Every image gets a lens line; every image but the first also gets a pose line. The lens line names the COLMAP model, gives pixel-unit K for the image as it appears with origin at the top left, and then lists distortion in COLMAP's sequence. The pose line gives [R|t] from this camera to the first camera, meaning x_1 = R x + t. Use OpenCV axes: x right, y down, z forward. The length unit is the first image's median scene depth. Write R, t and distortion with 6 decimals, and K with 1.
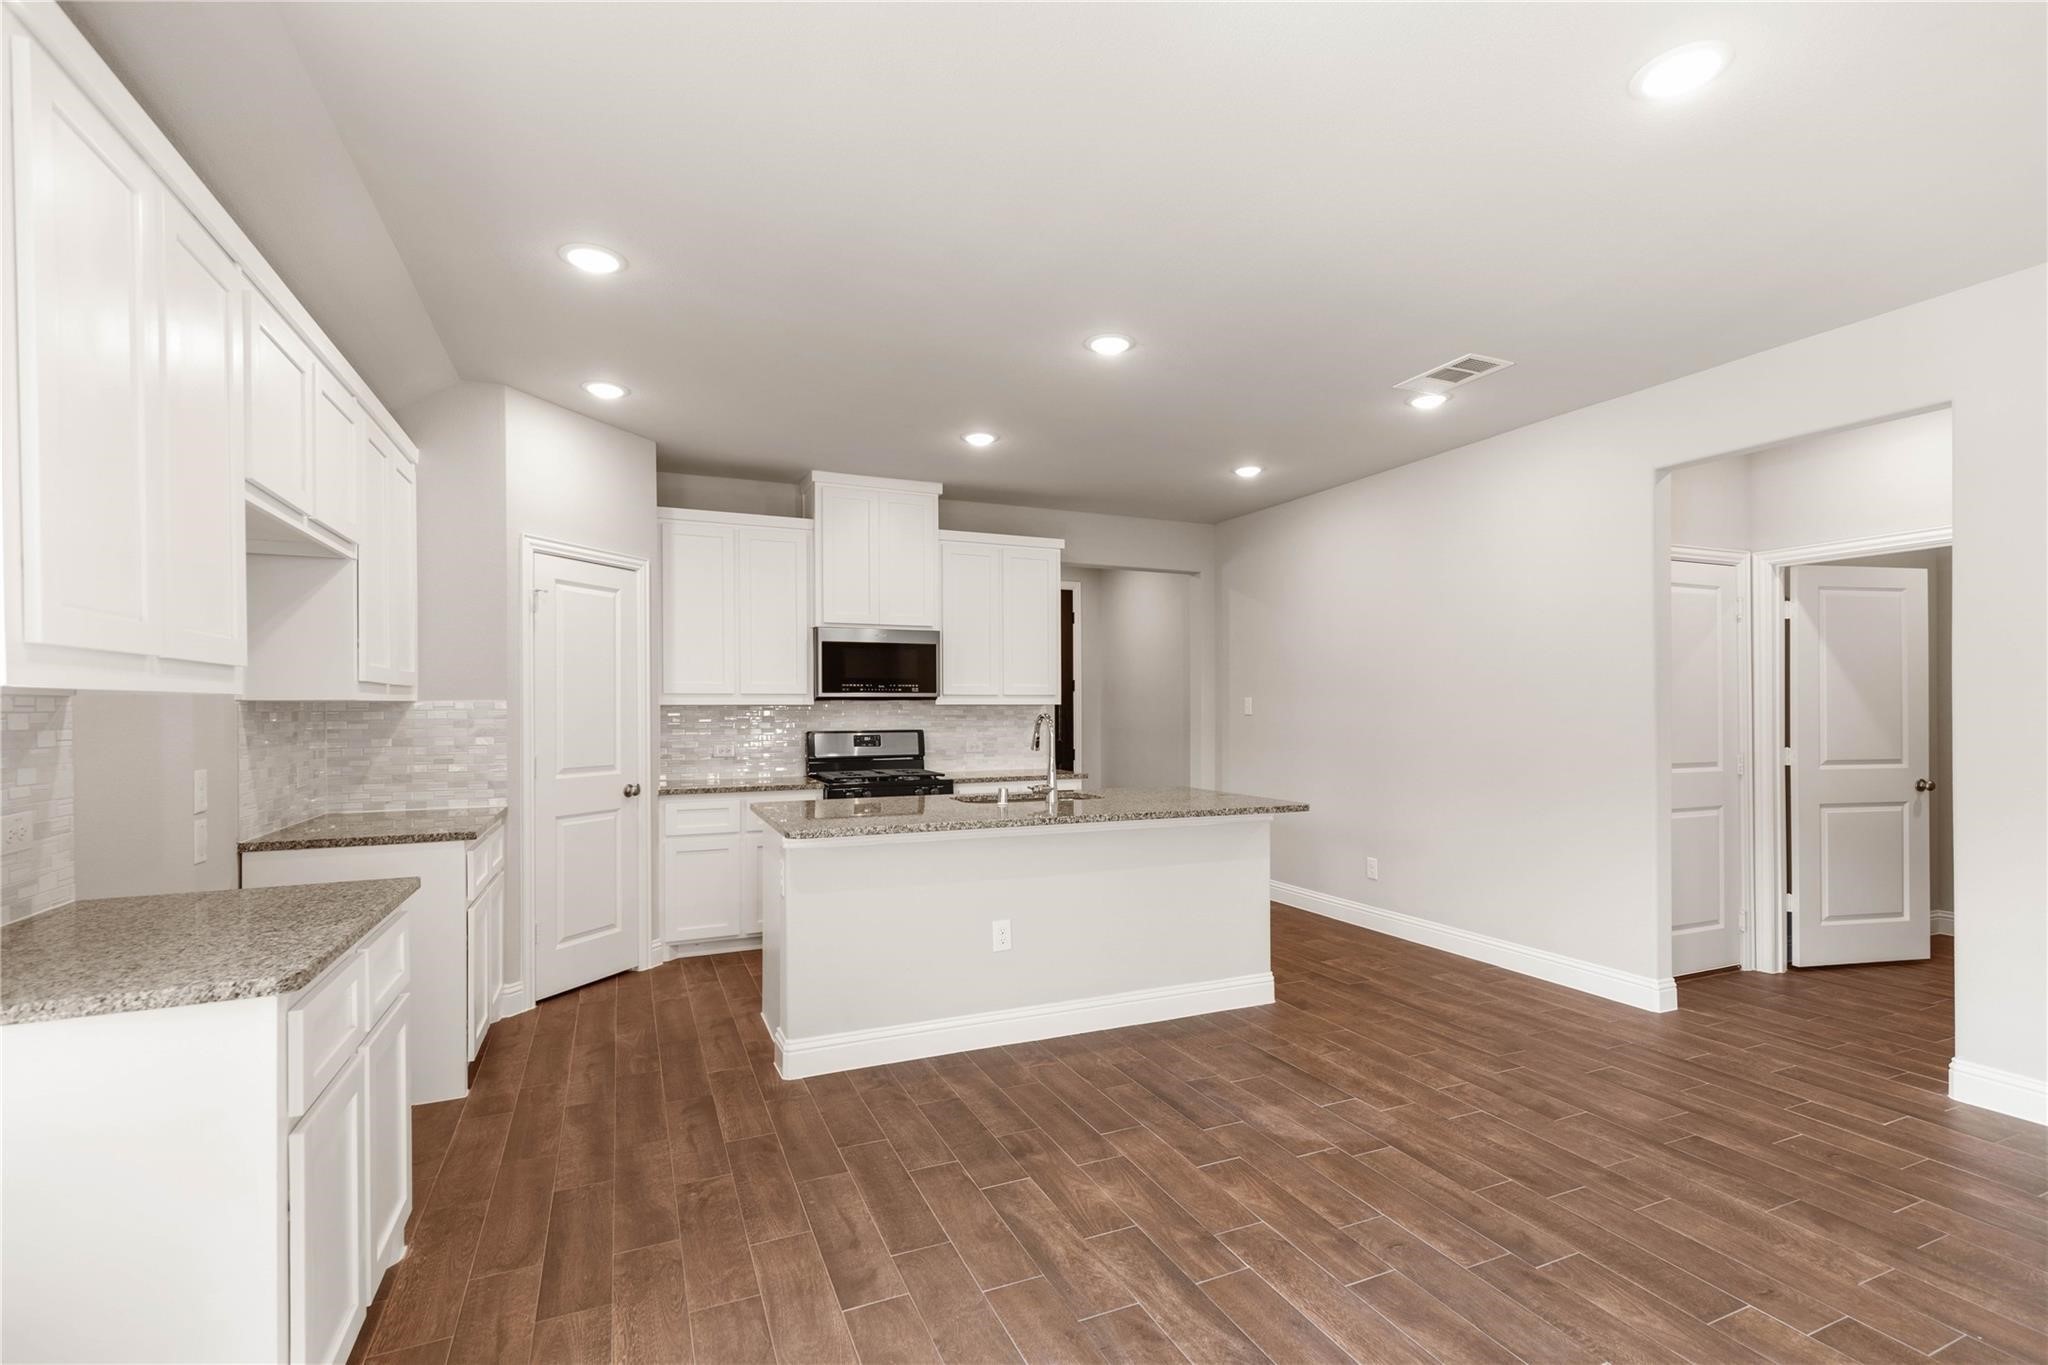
lens RADIAL K [[920.6, 0, 1040.2], [0, 920.6, 713.4], [0, 0, 1]] dist [0.008013, 0.000029]
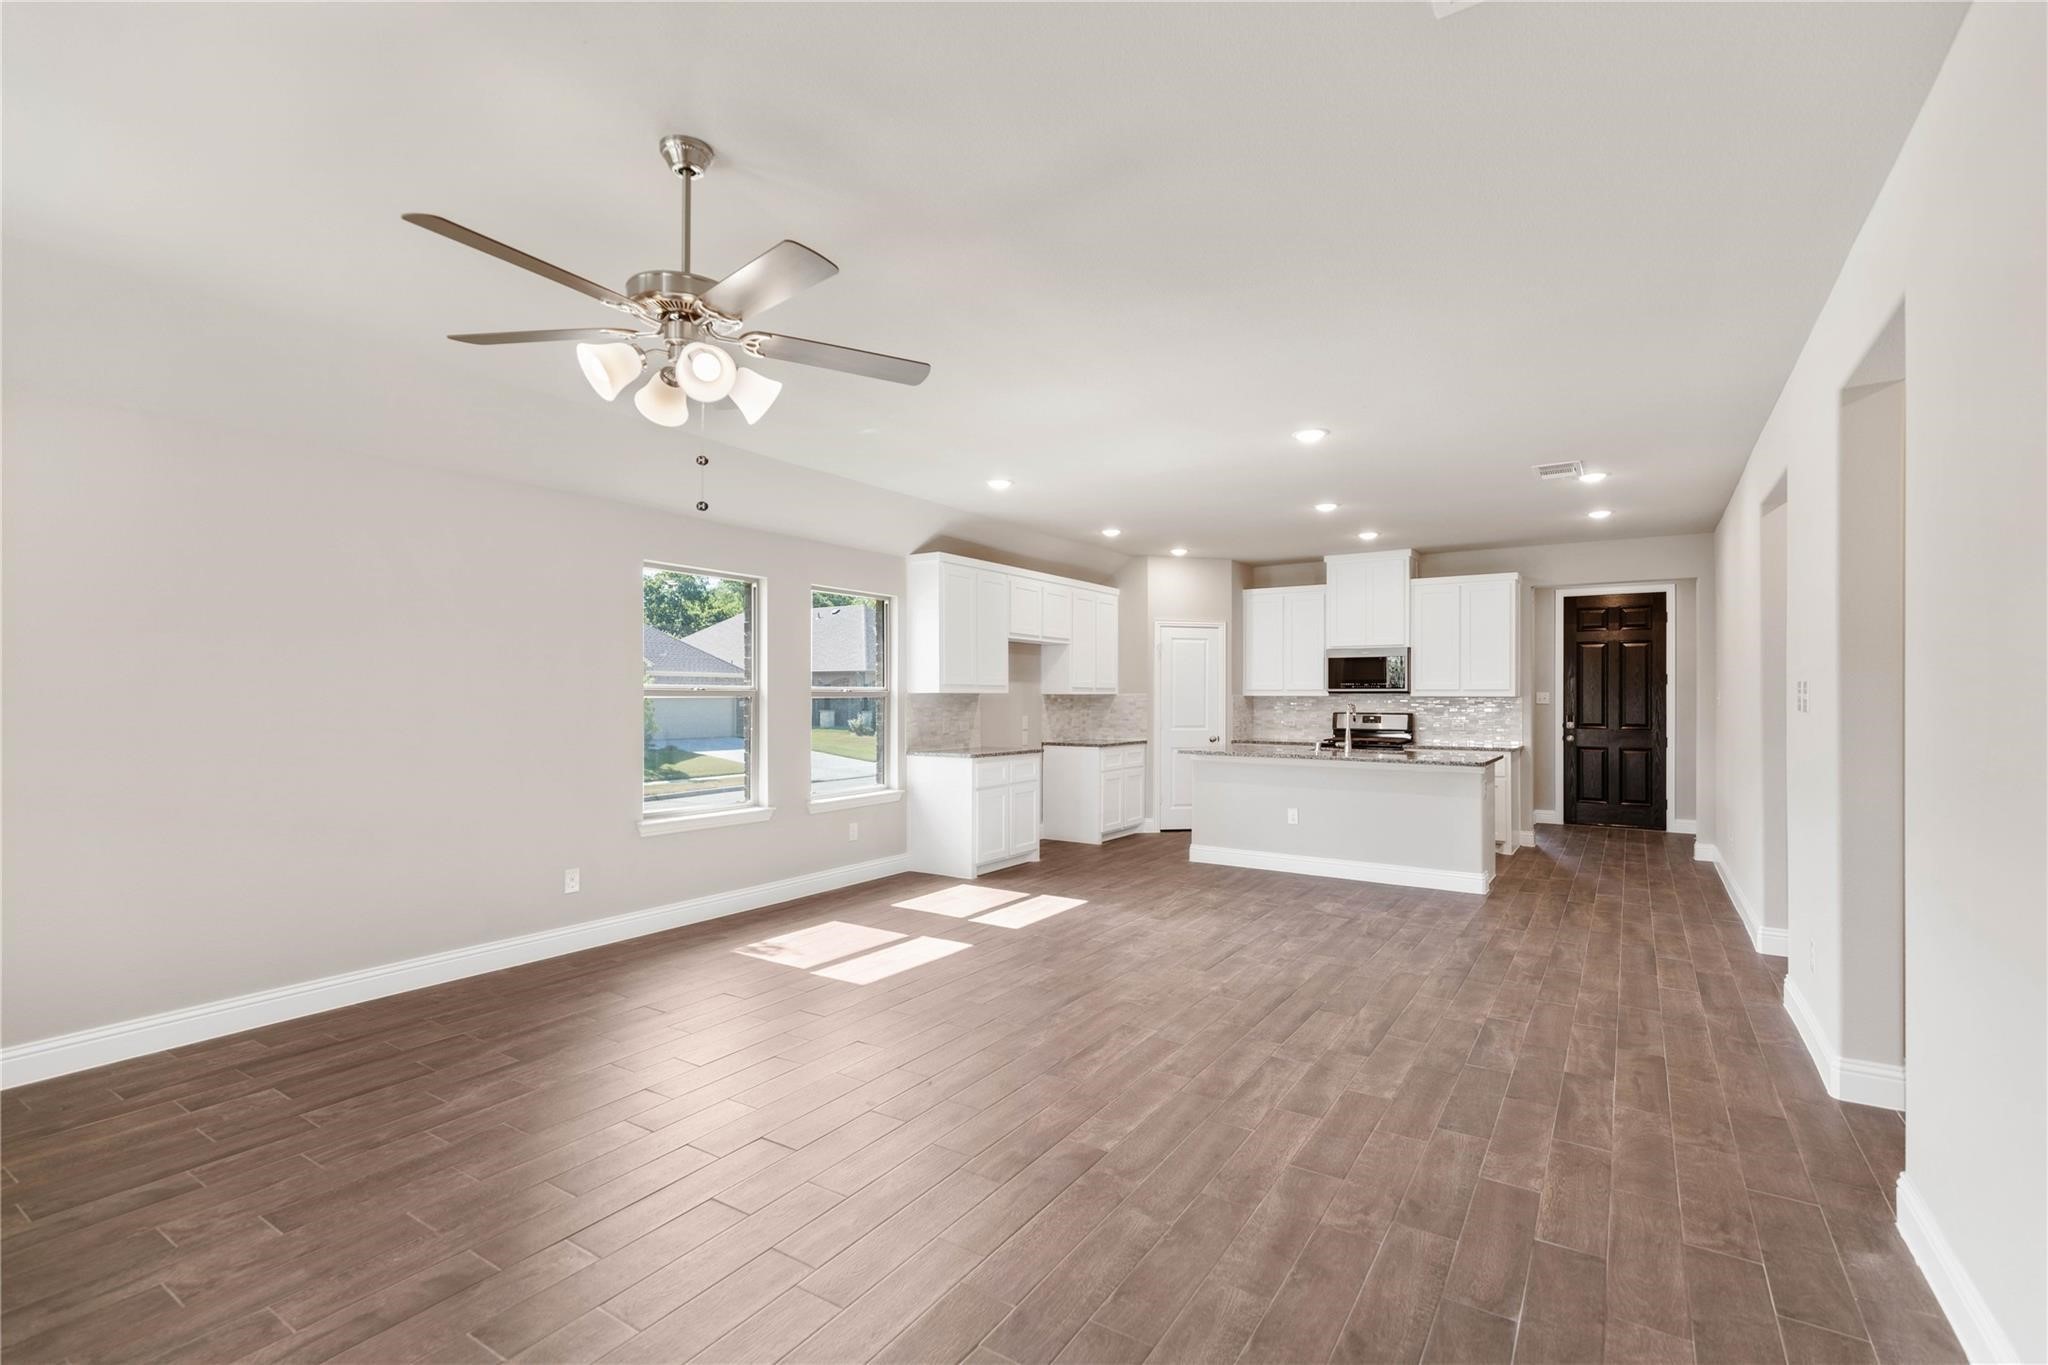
lens RADIAL K [[920.6, 0, 1037.9], [0, 920.6, 684.7], [0, 0, 1]] dist [0.008013, 0.000029]
pose [[0.543757, -0.006295, -0.839219, 1.111864], [-0.008746, 0.999875, -0.013166, -0.004337], [0.839197, 0.014499, 0.543634, -0.432662]]
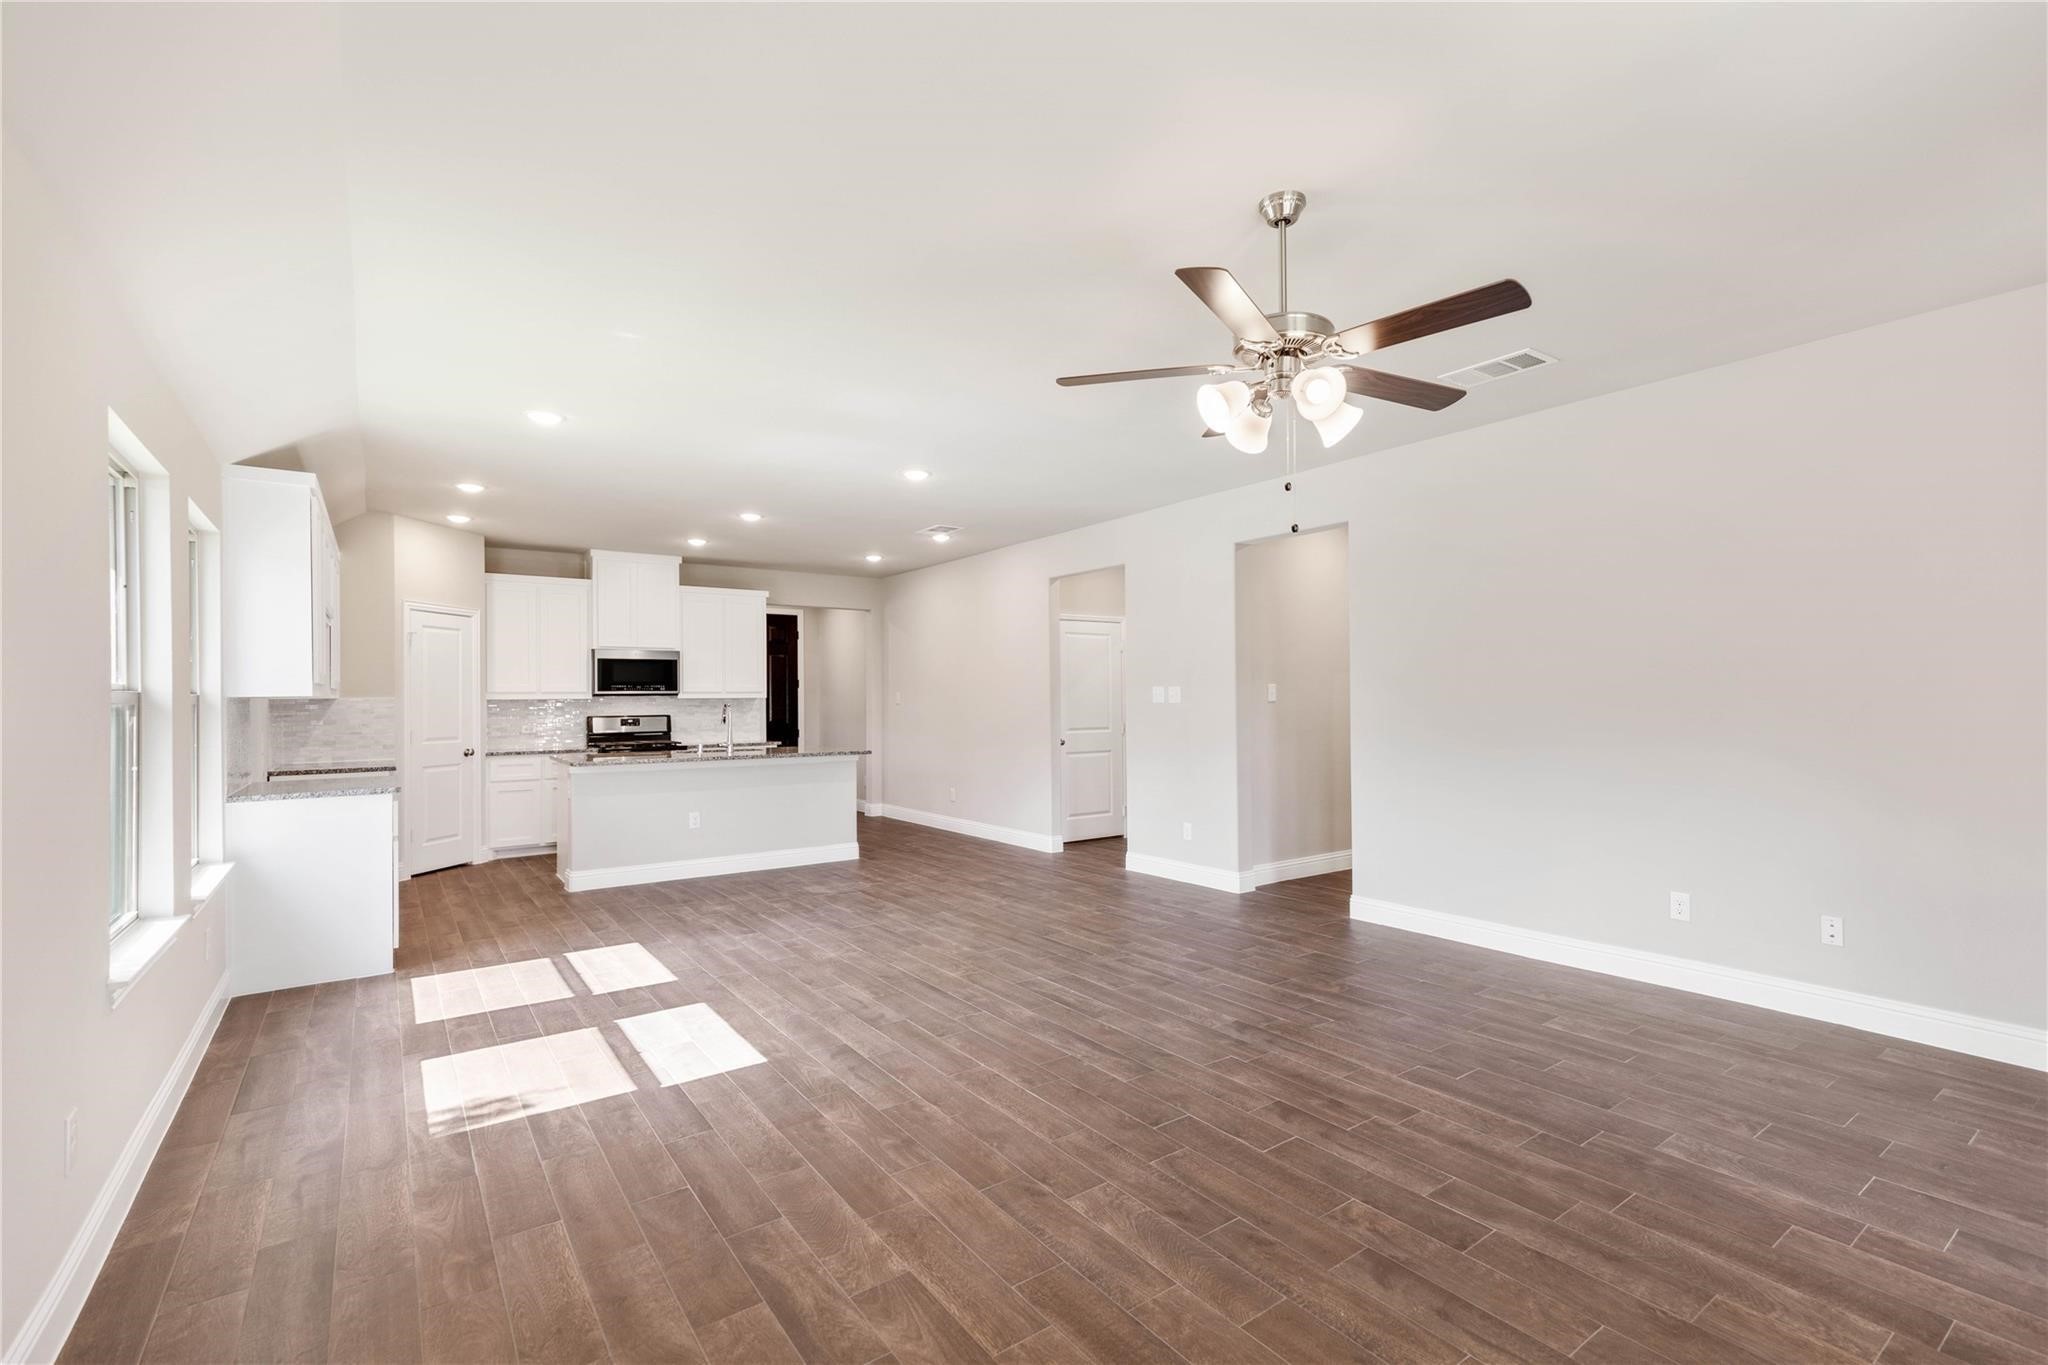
lens RADIAL K [[920.6, 0, 1050.6], [0, 920.6, 684.6], [0, 0, 1]] dist [0.008013, 0.000029]
pose [[0.978598, -0.002194, 0.205771, 0.246818], [0.006351, 0.999789, -0.019545, 0.002463], [-0.205685, 0.020434, 0.978405, -0.878057]]
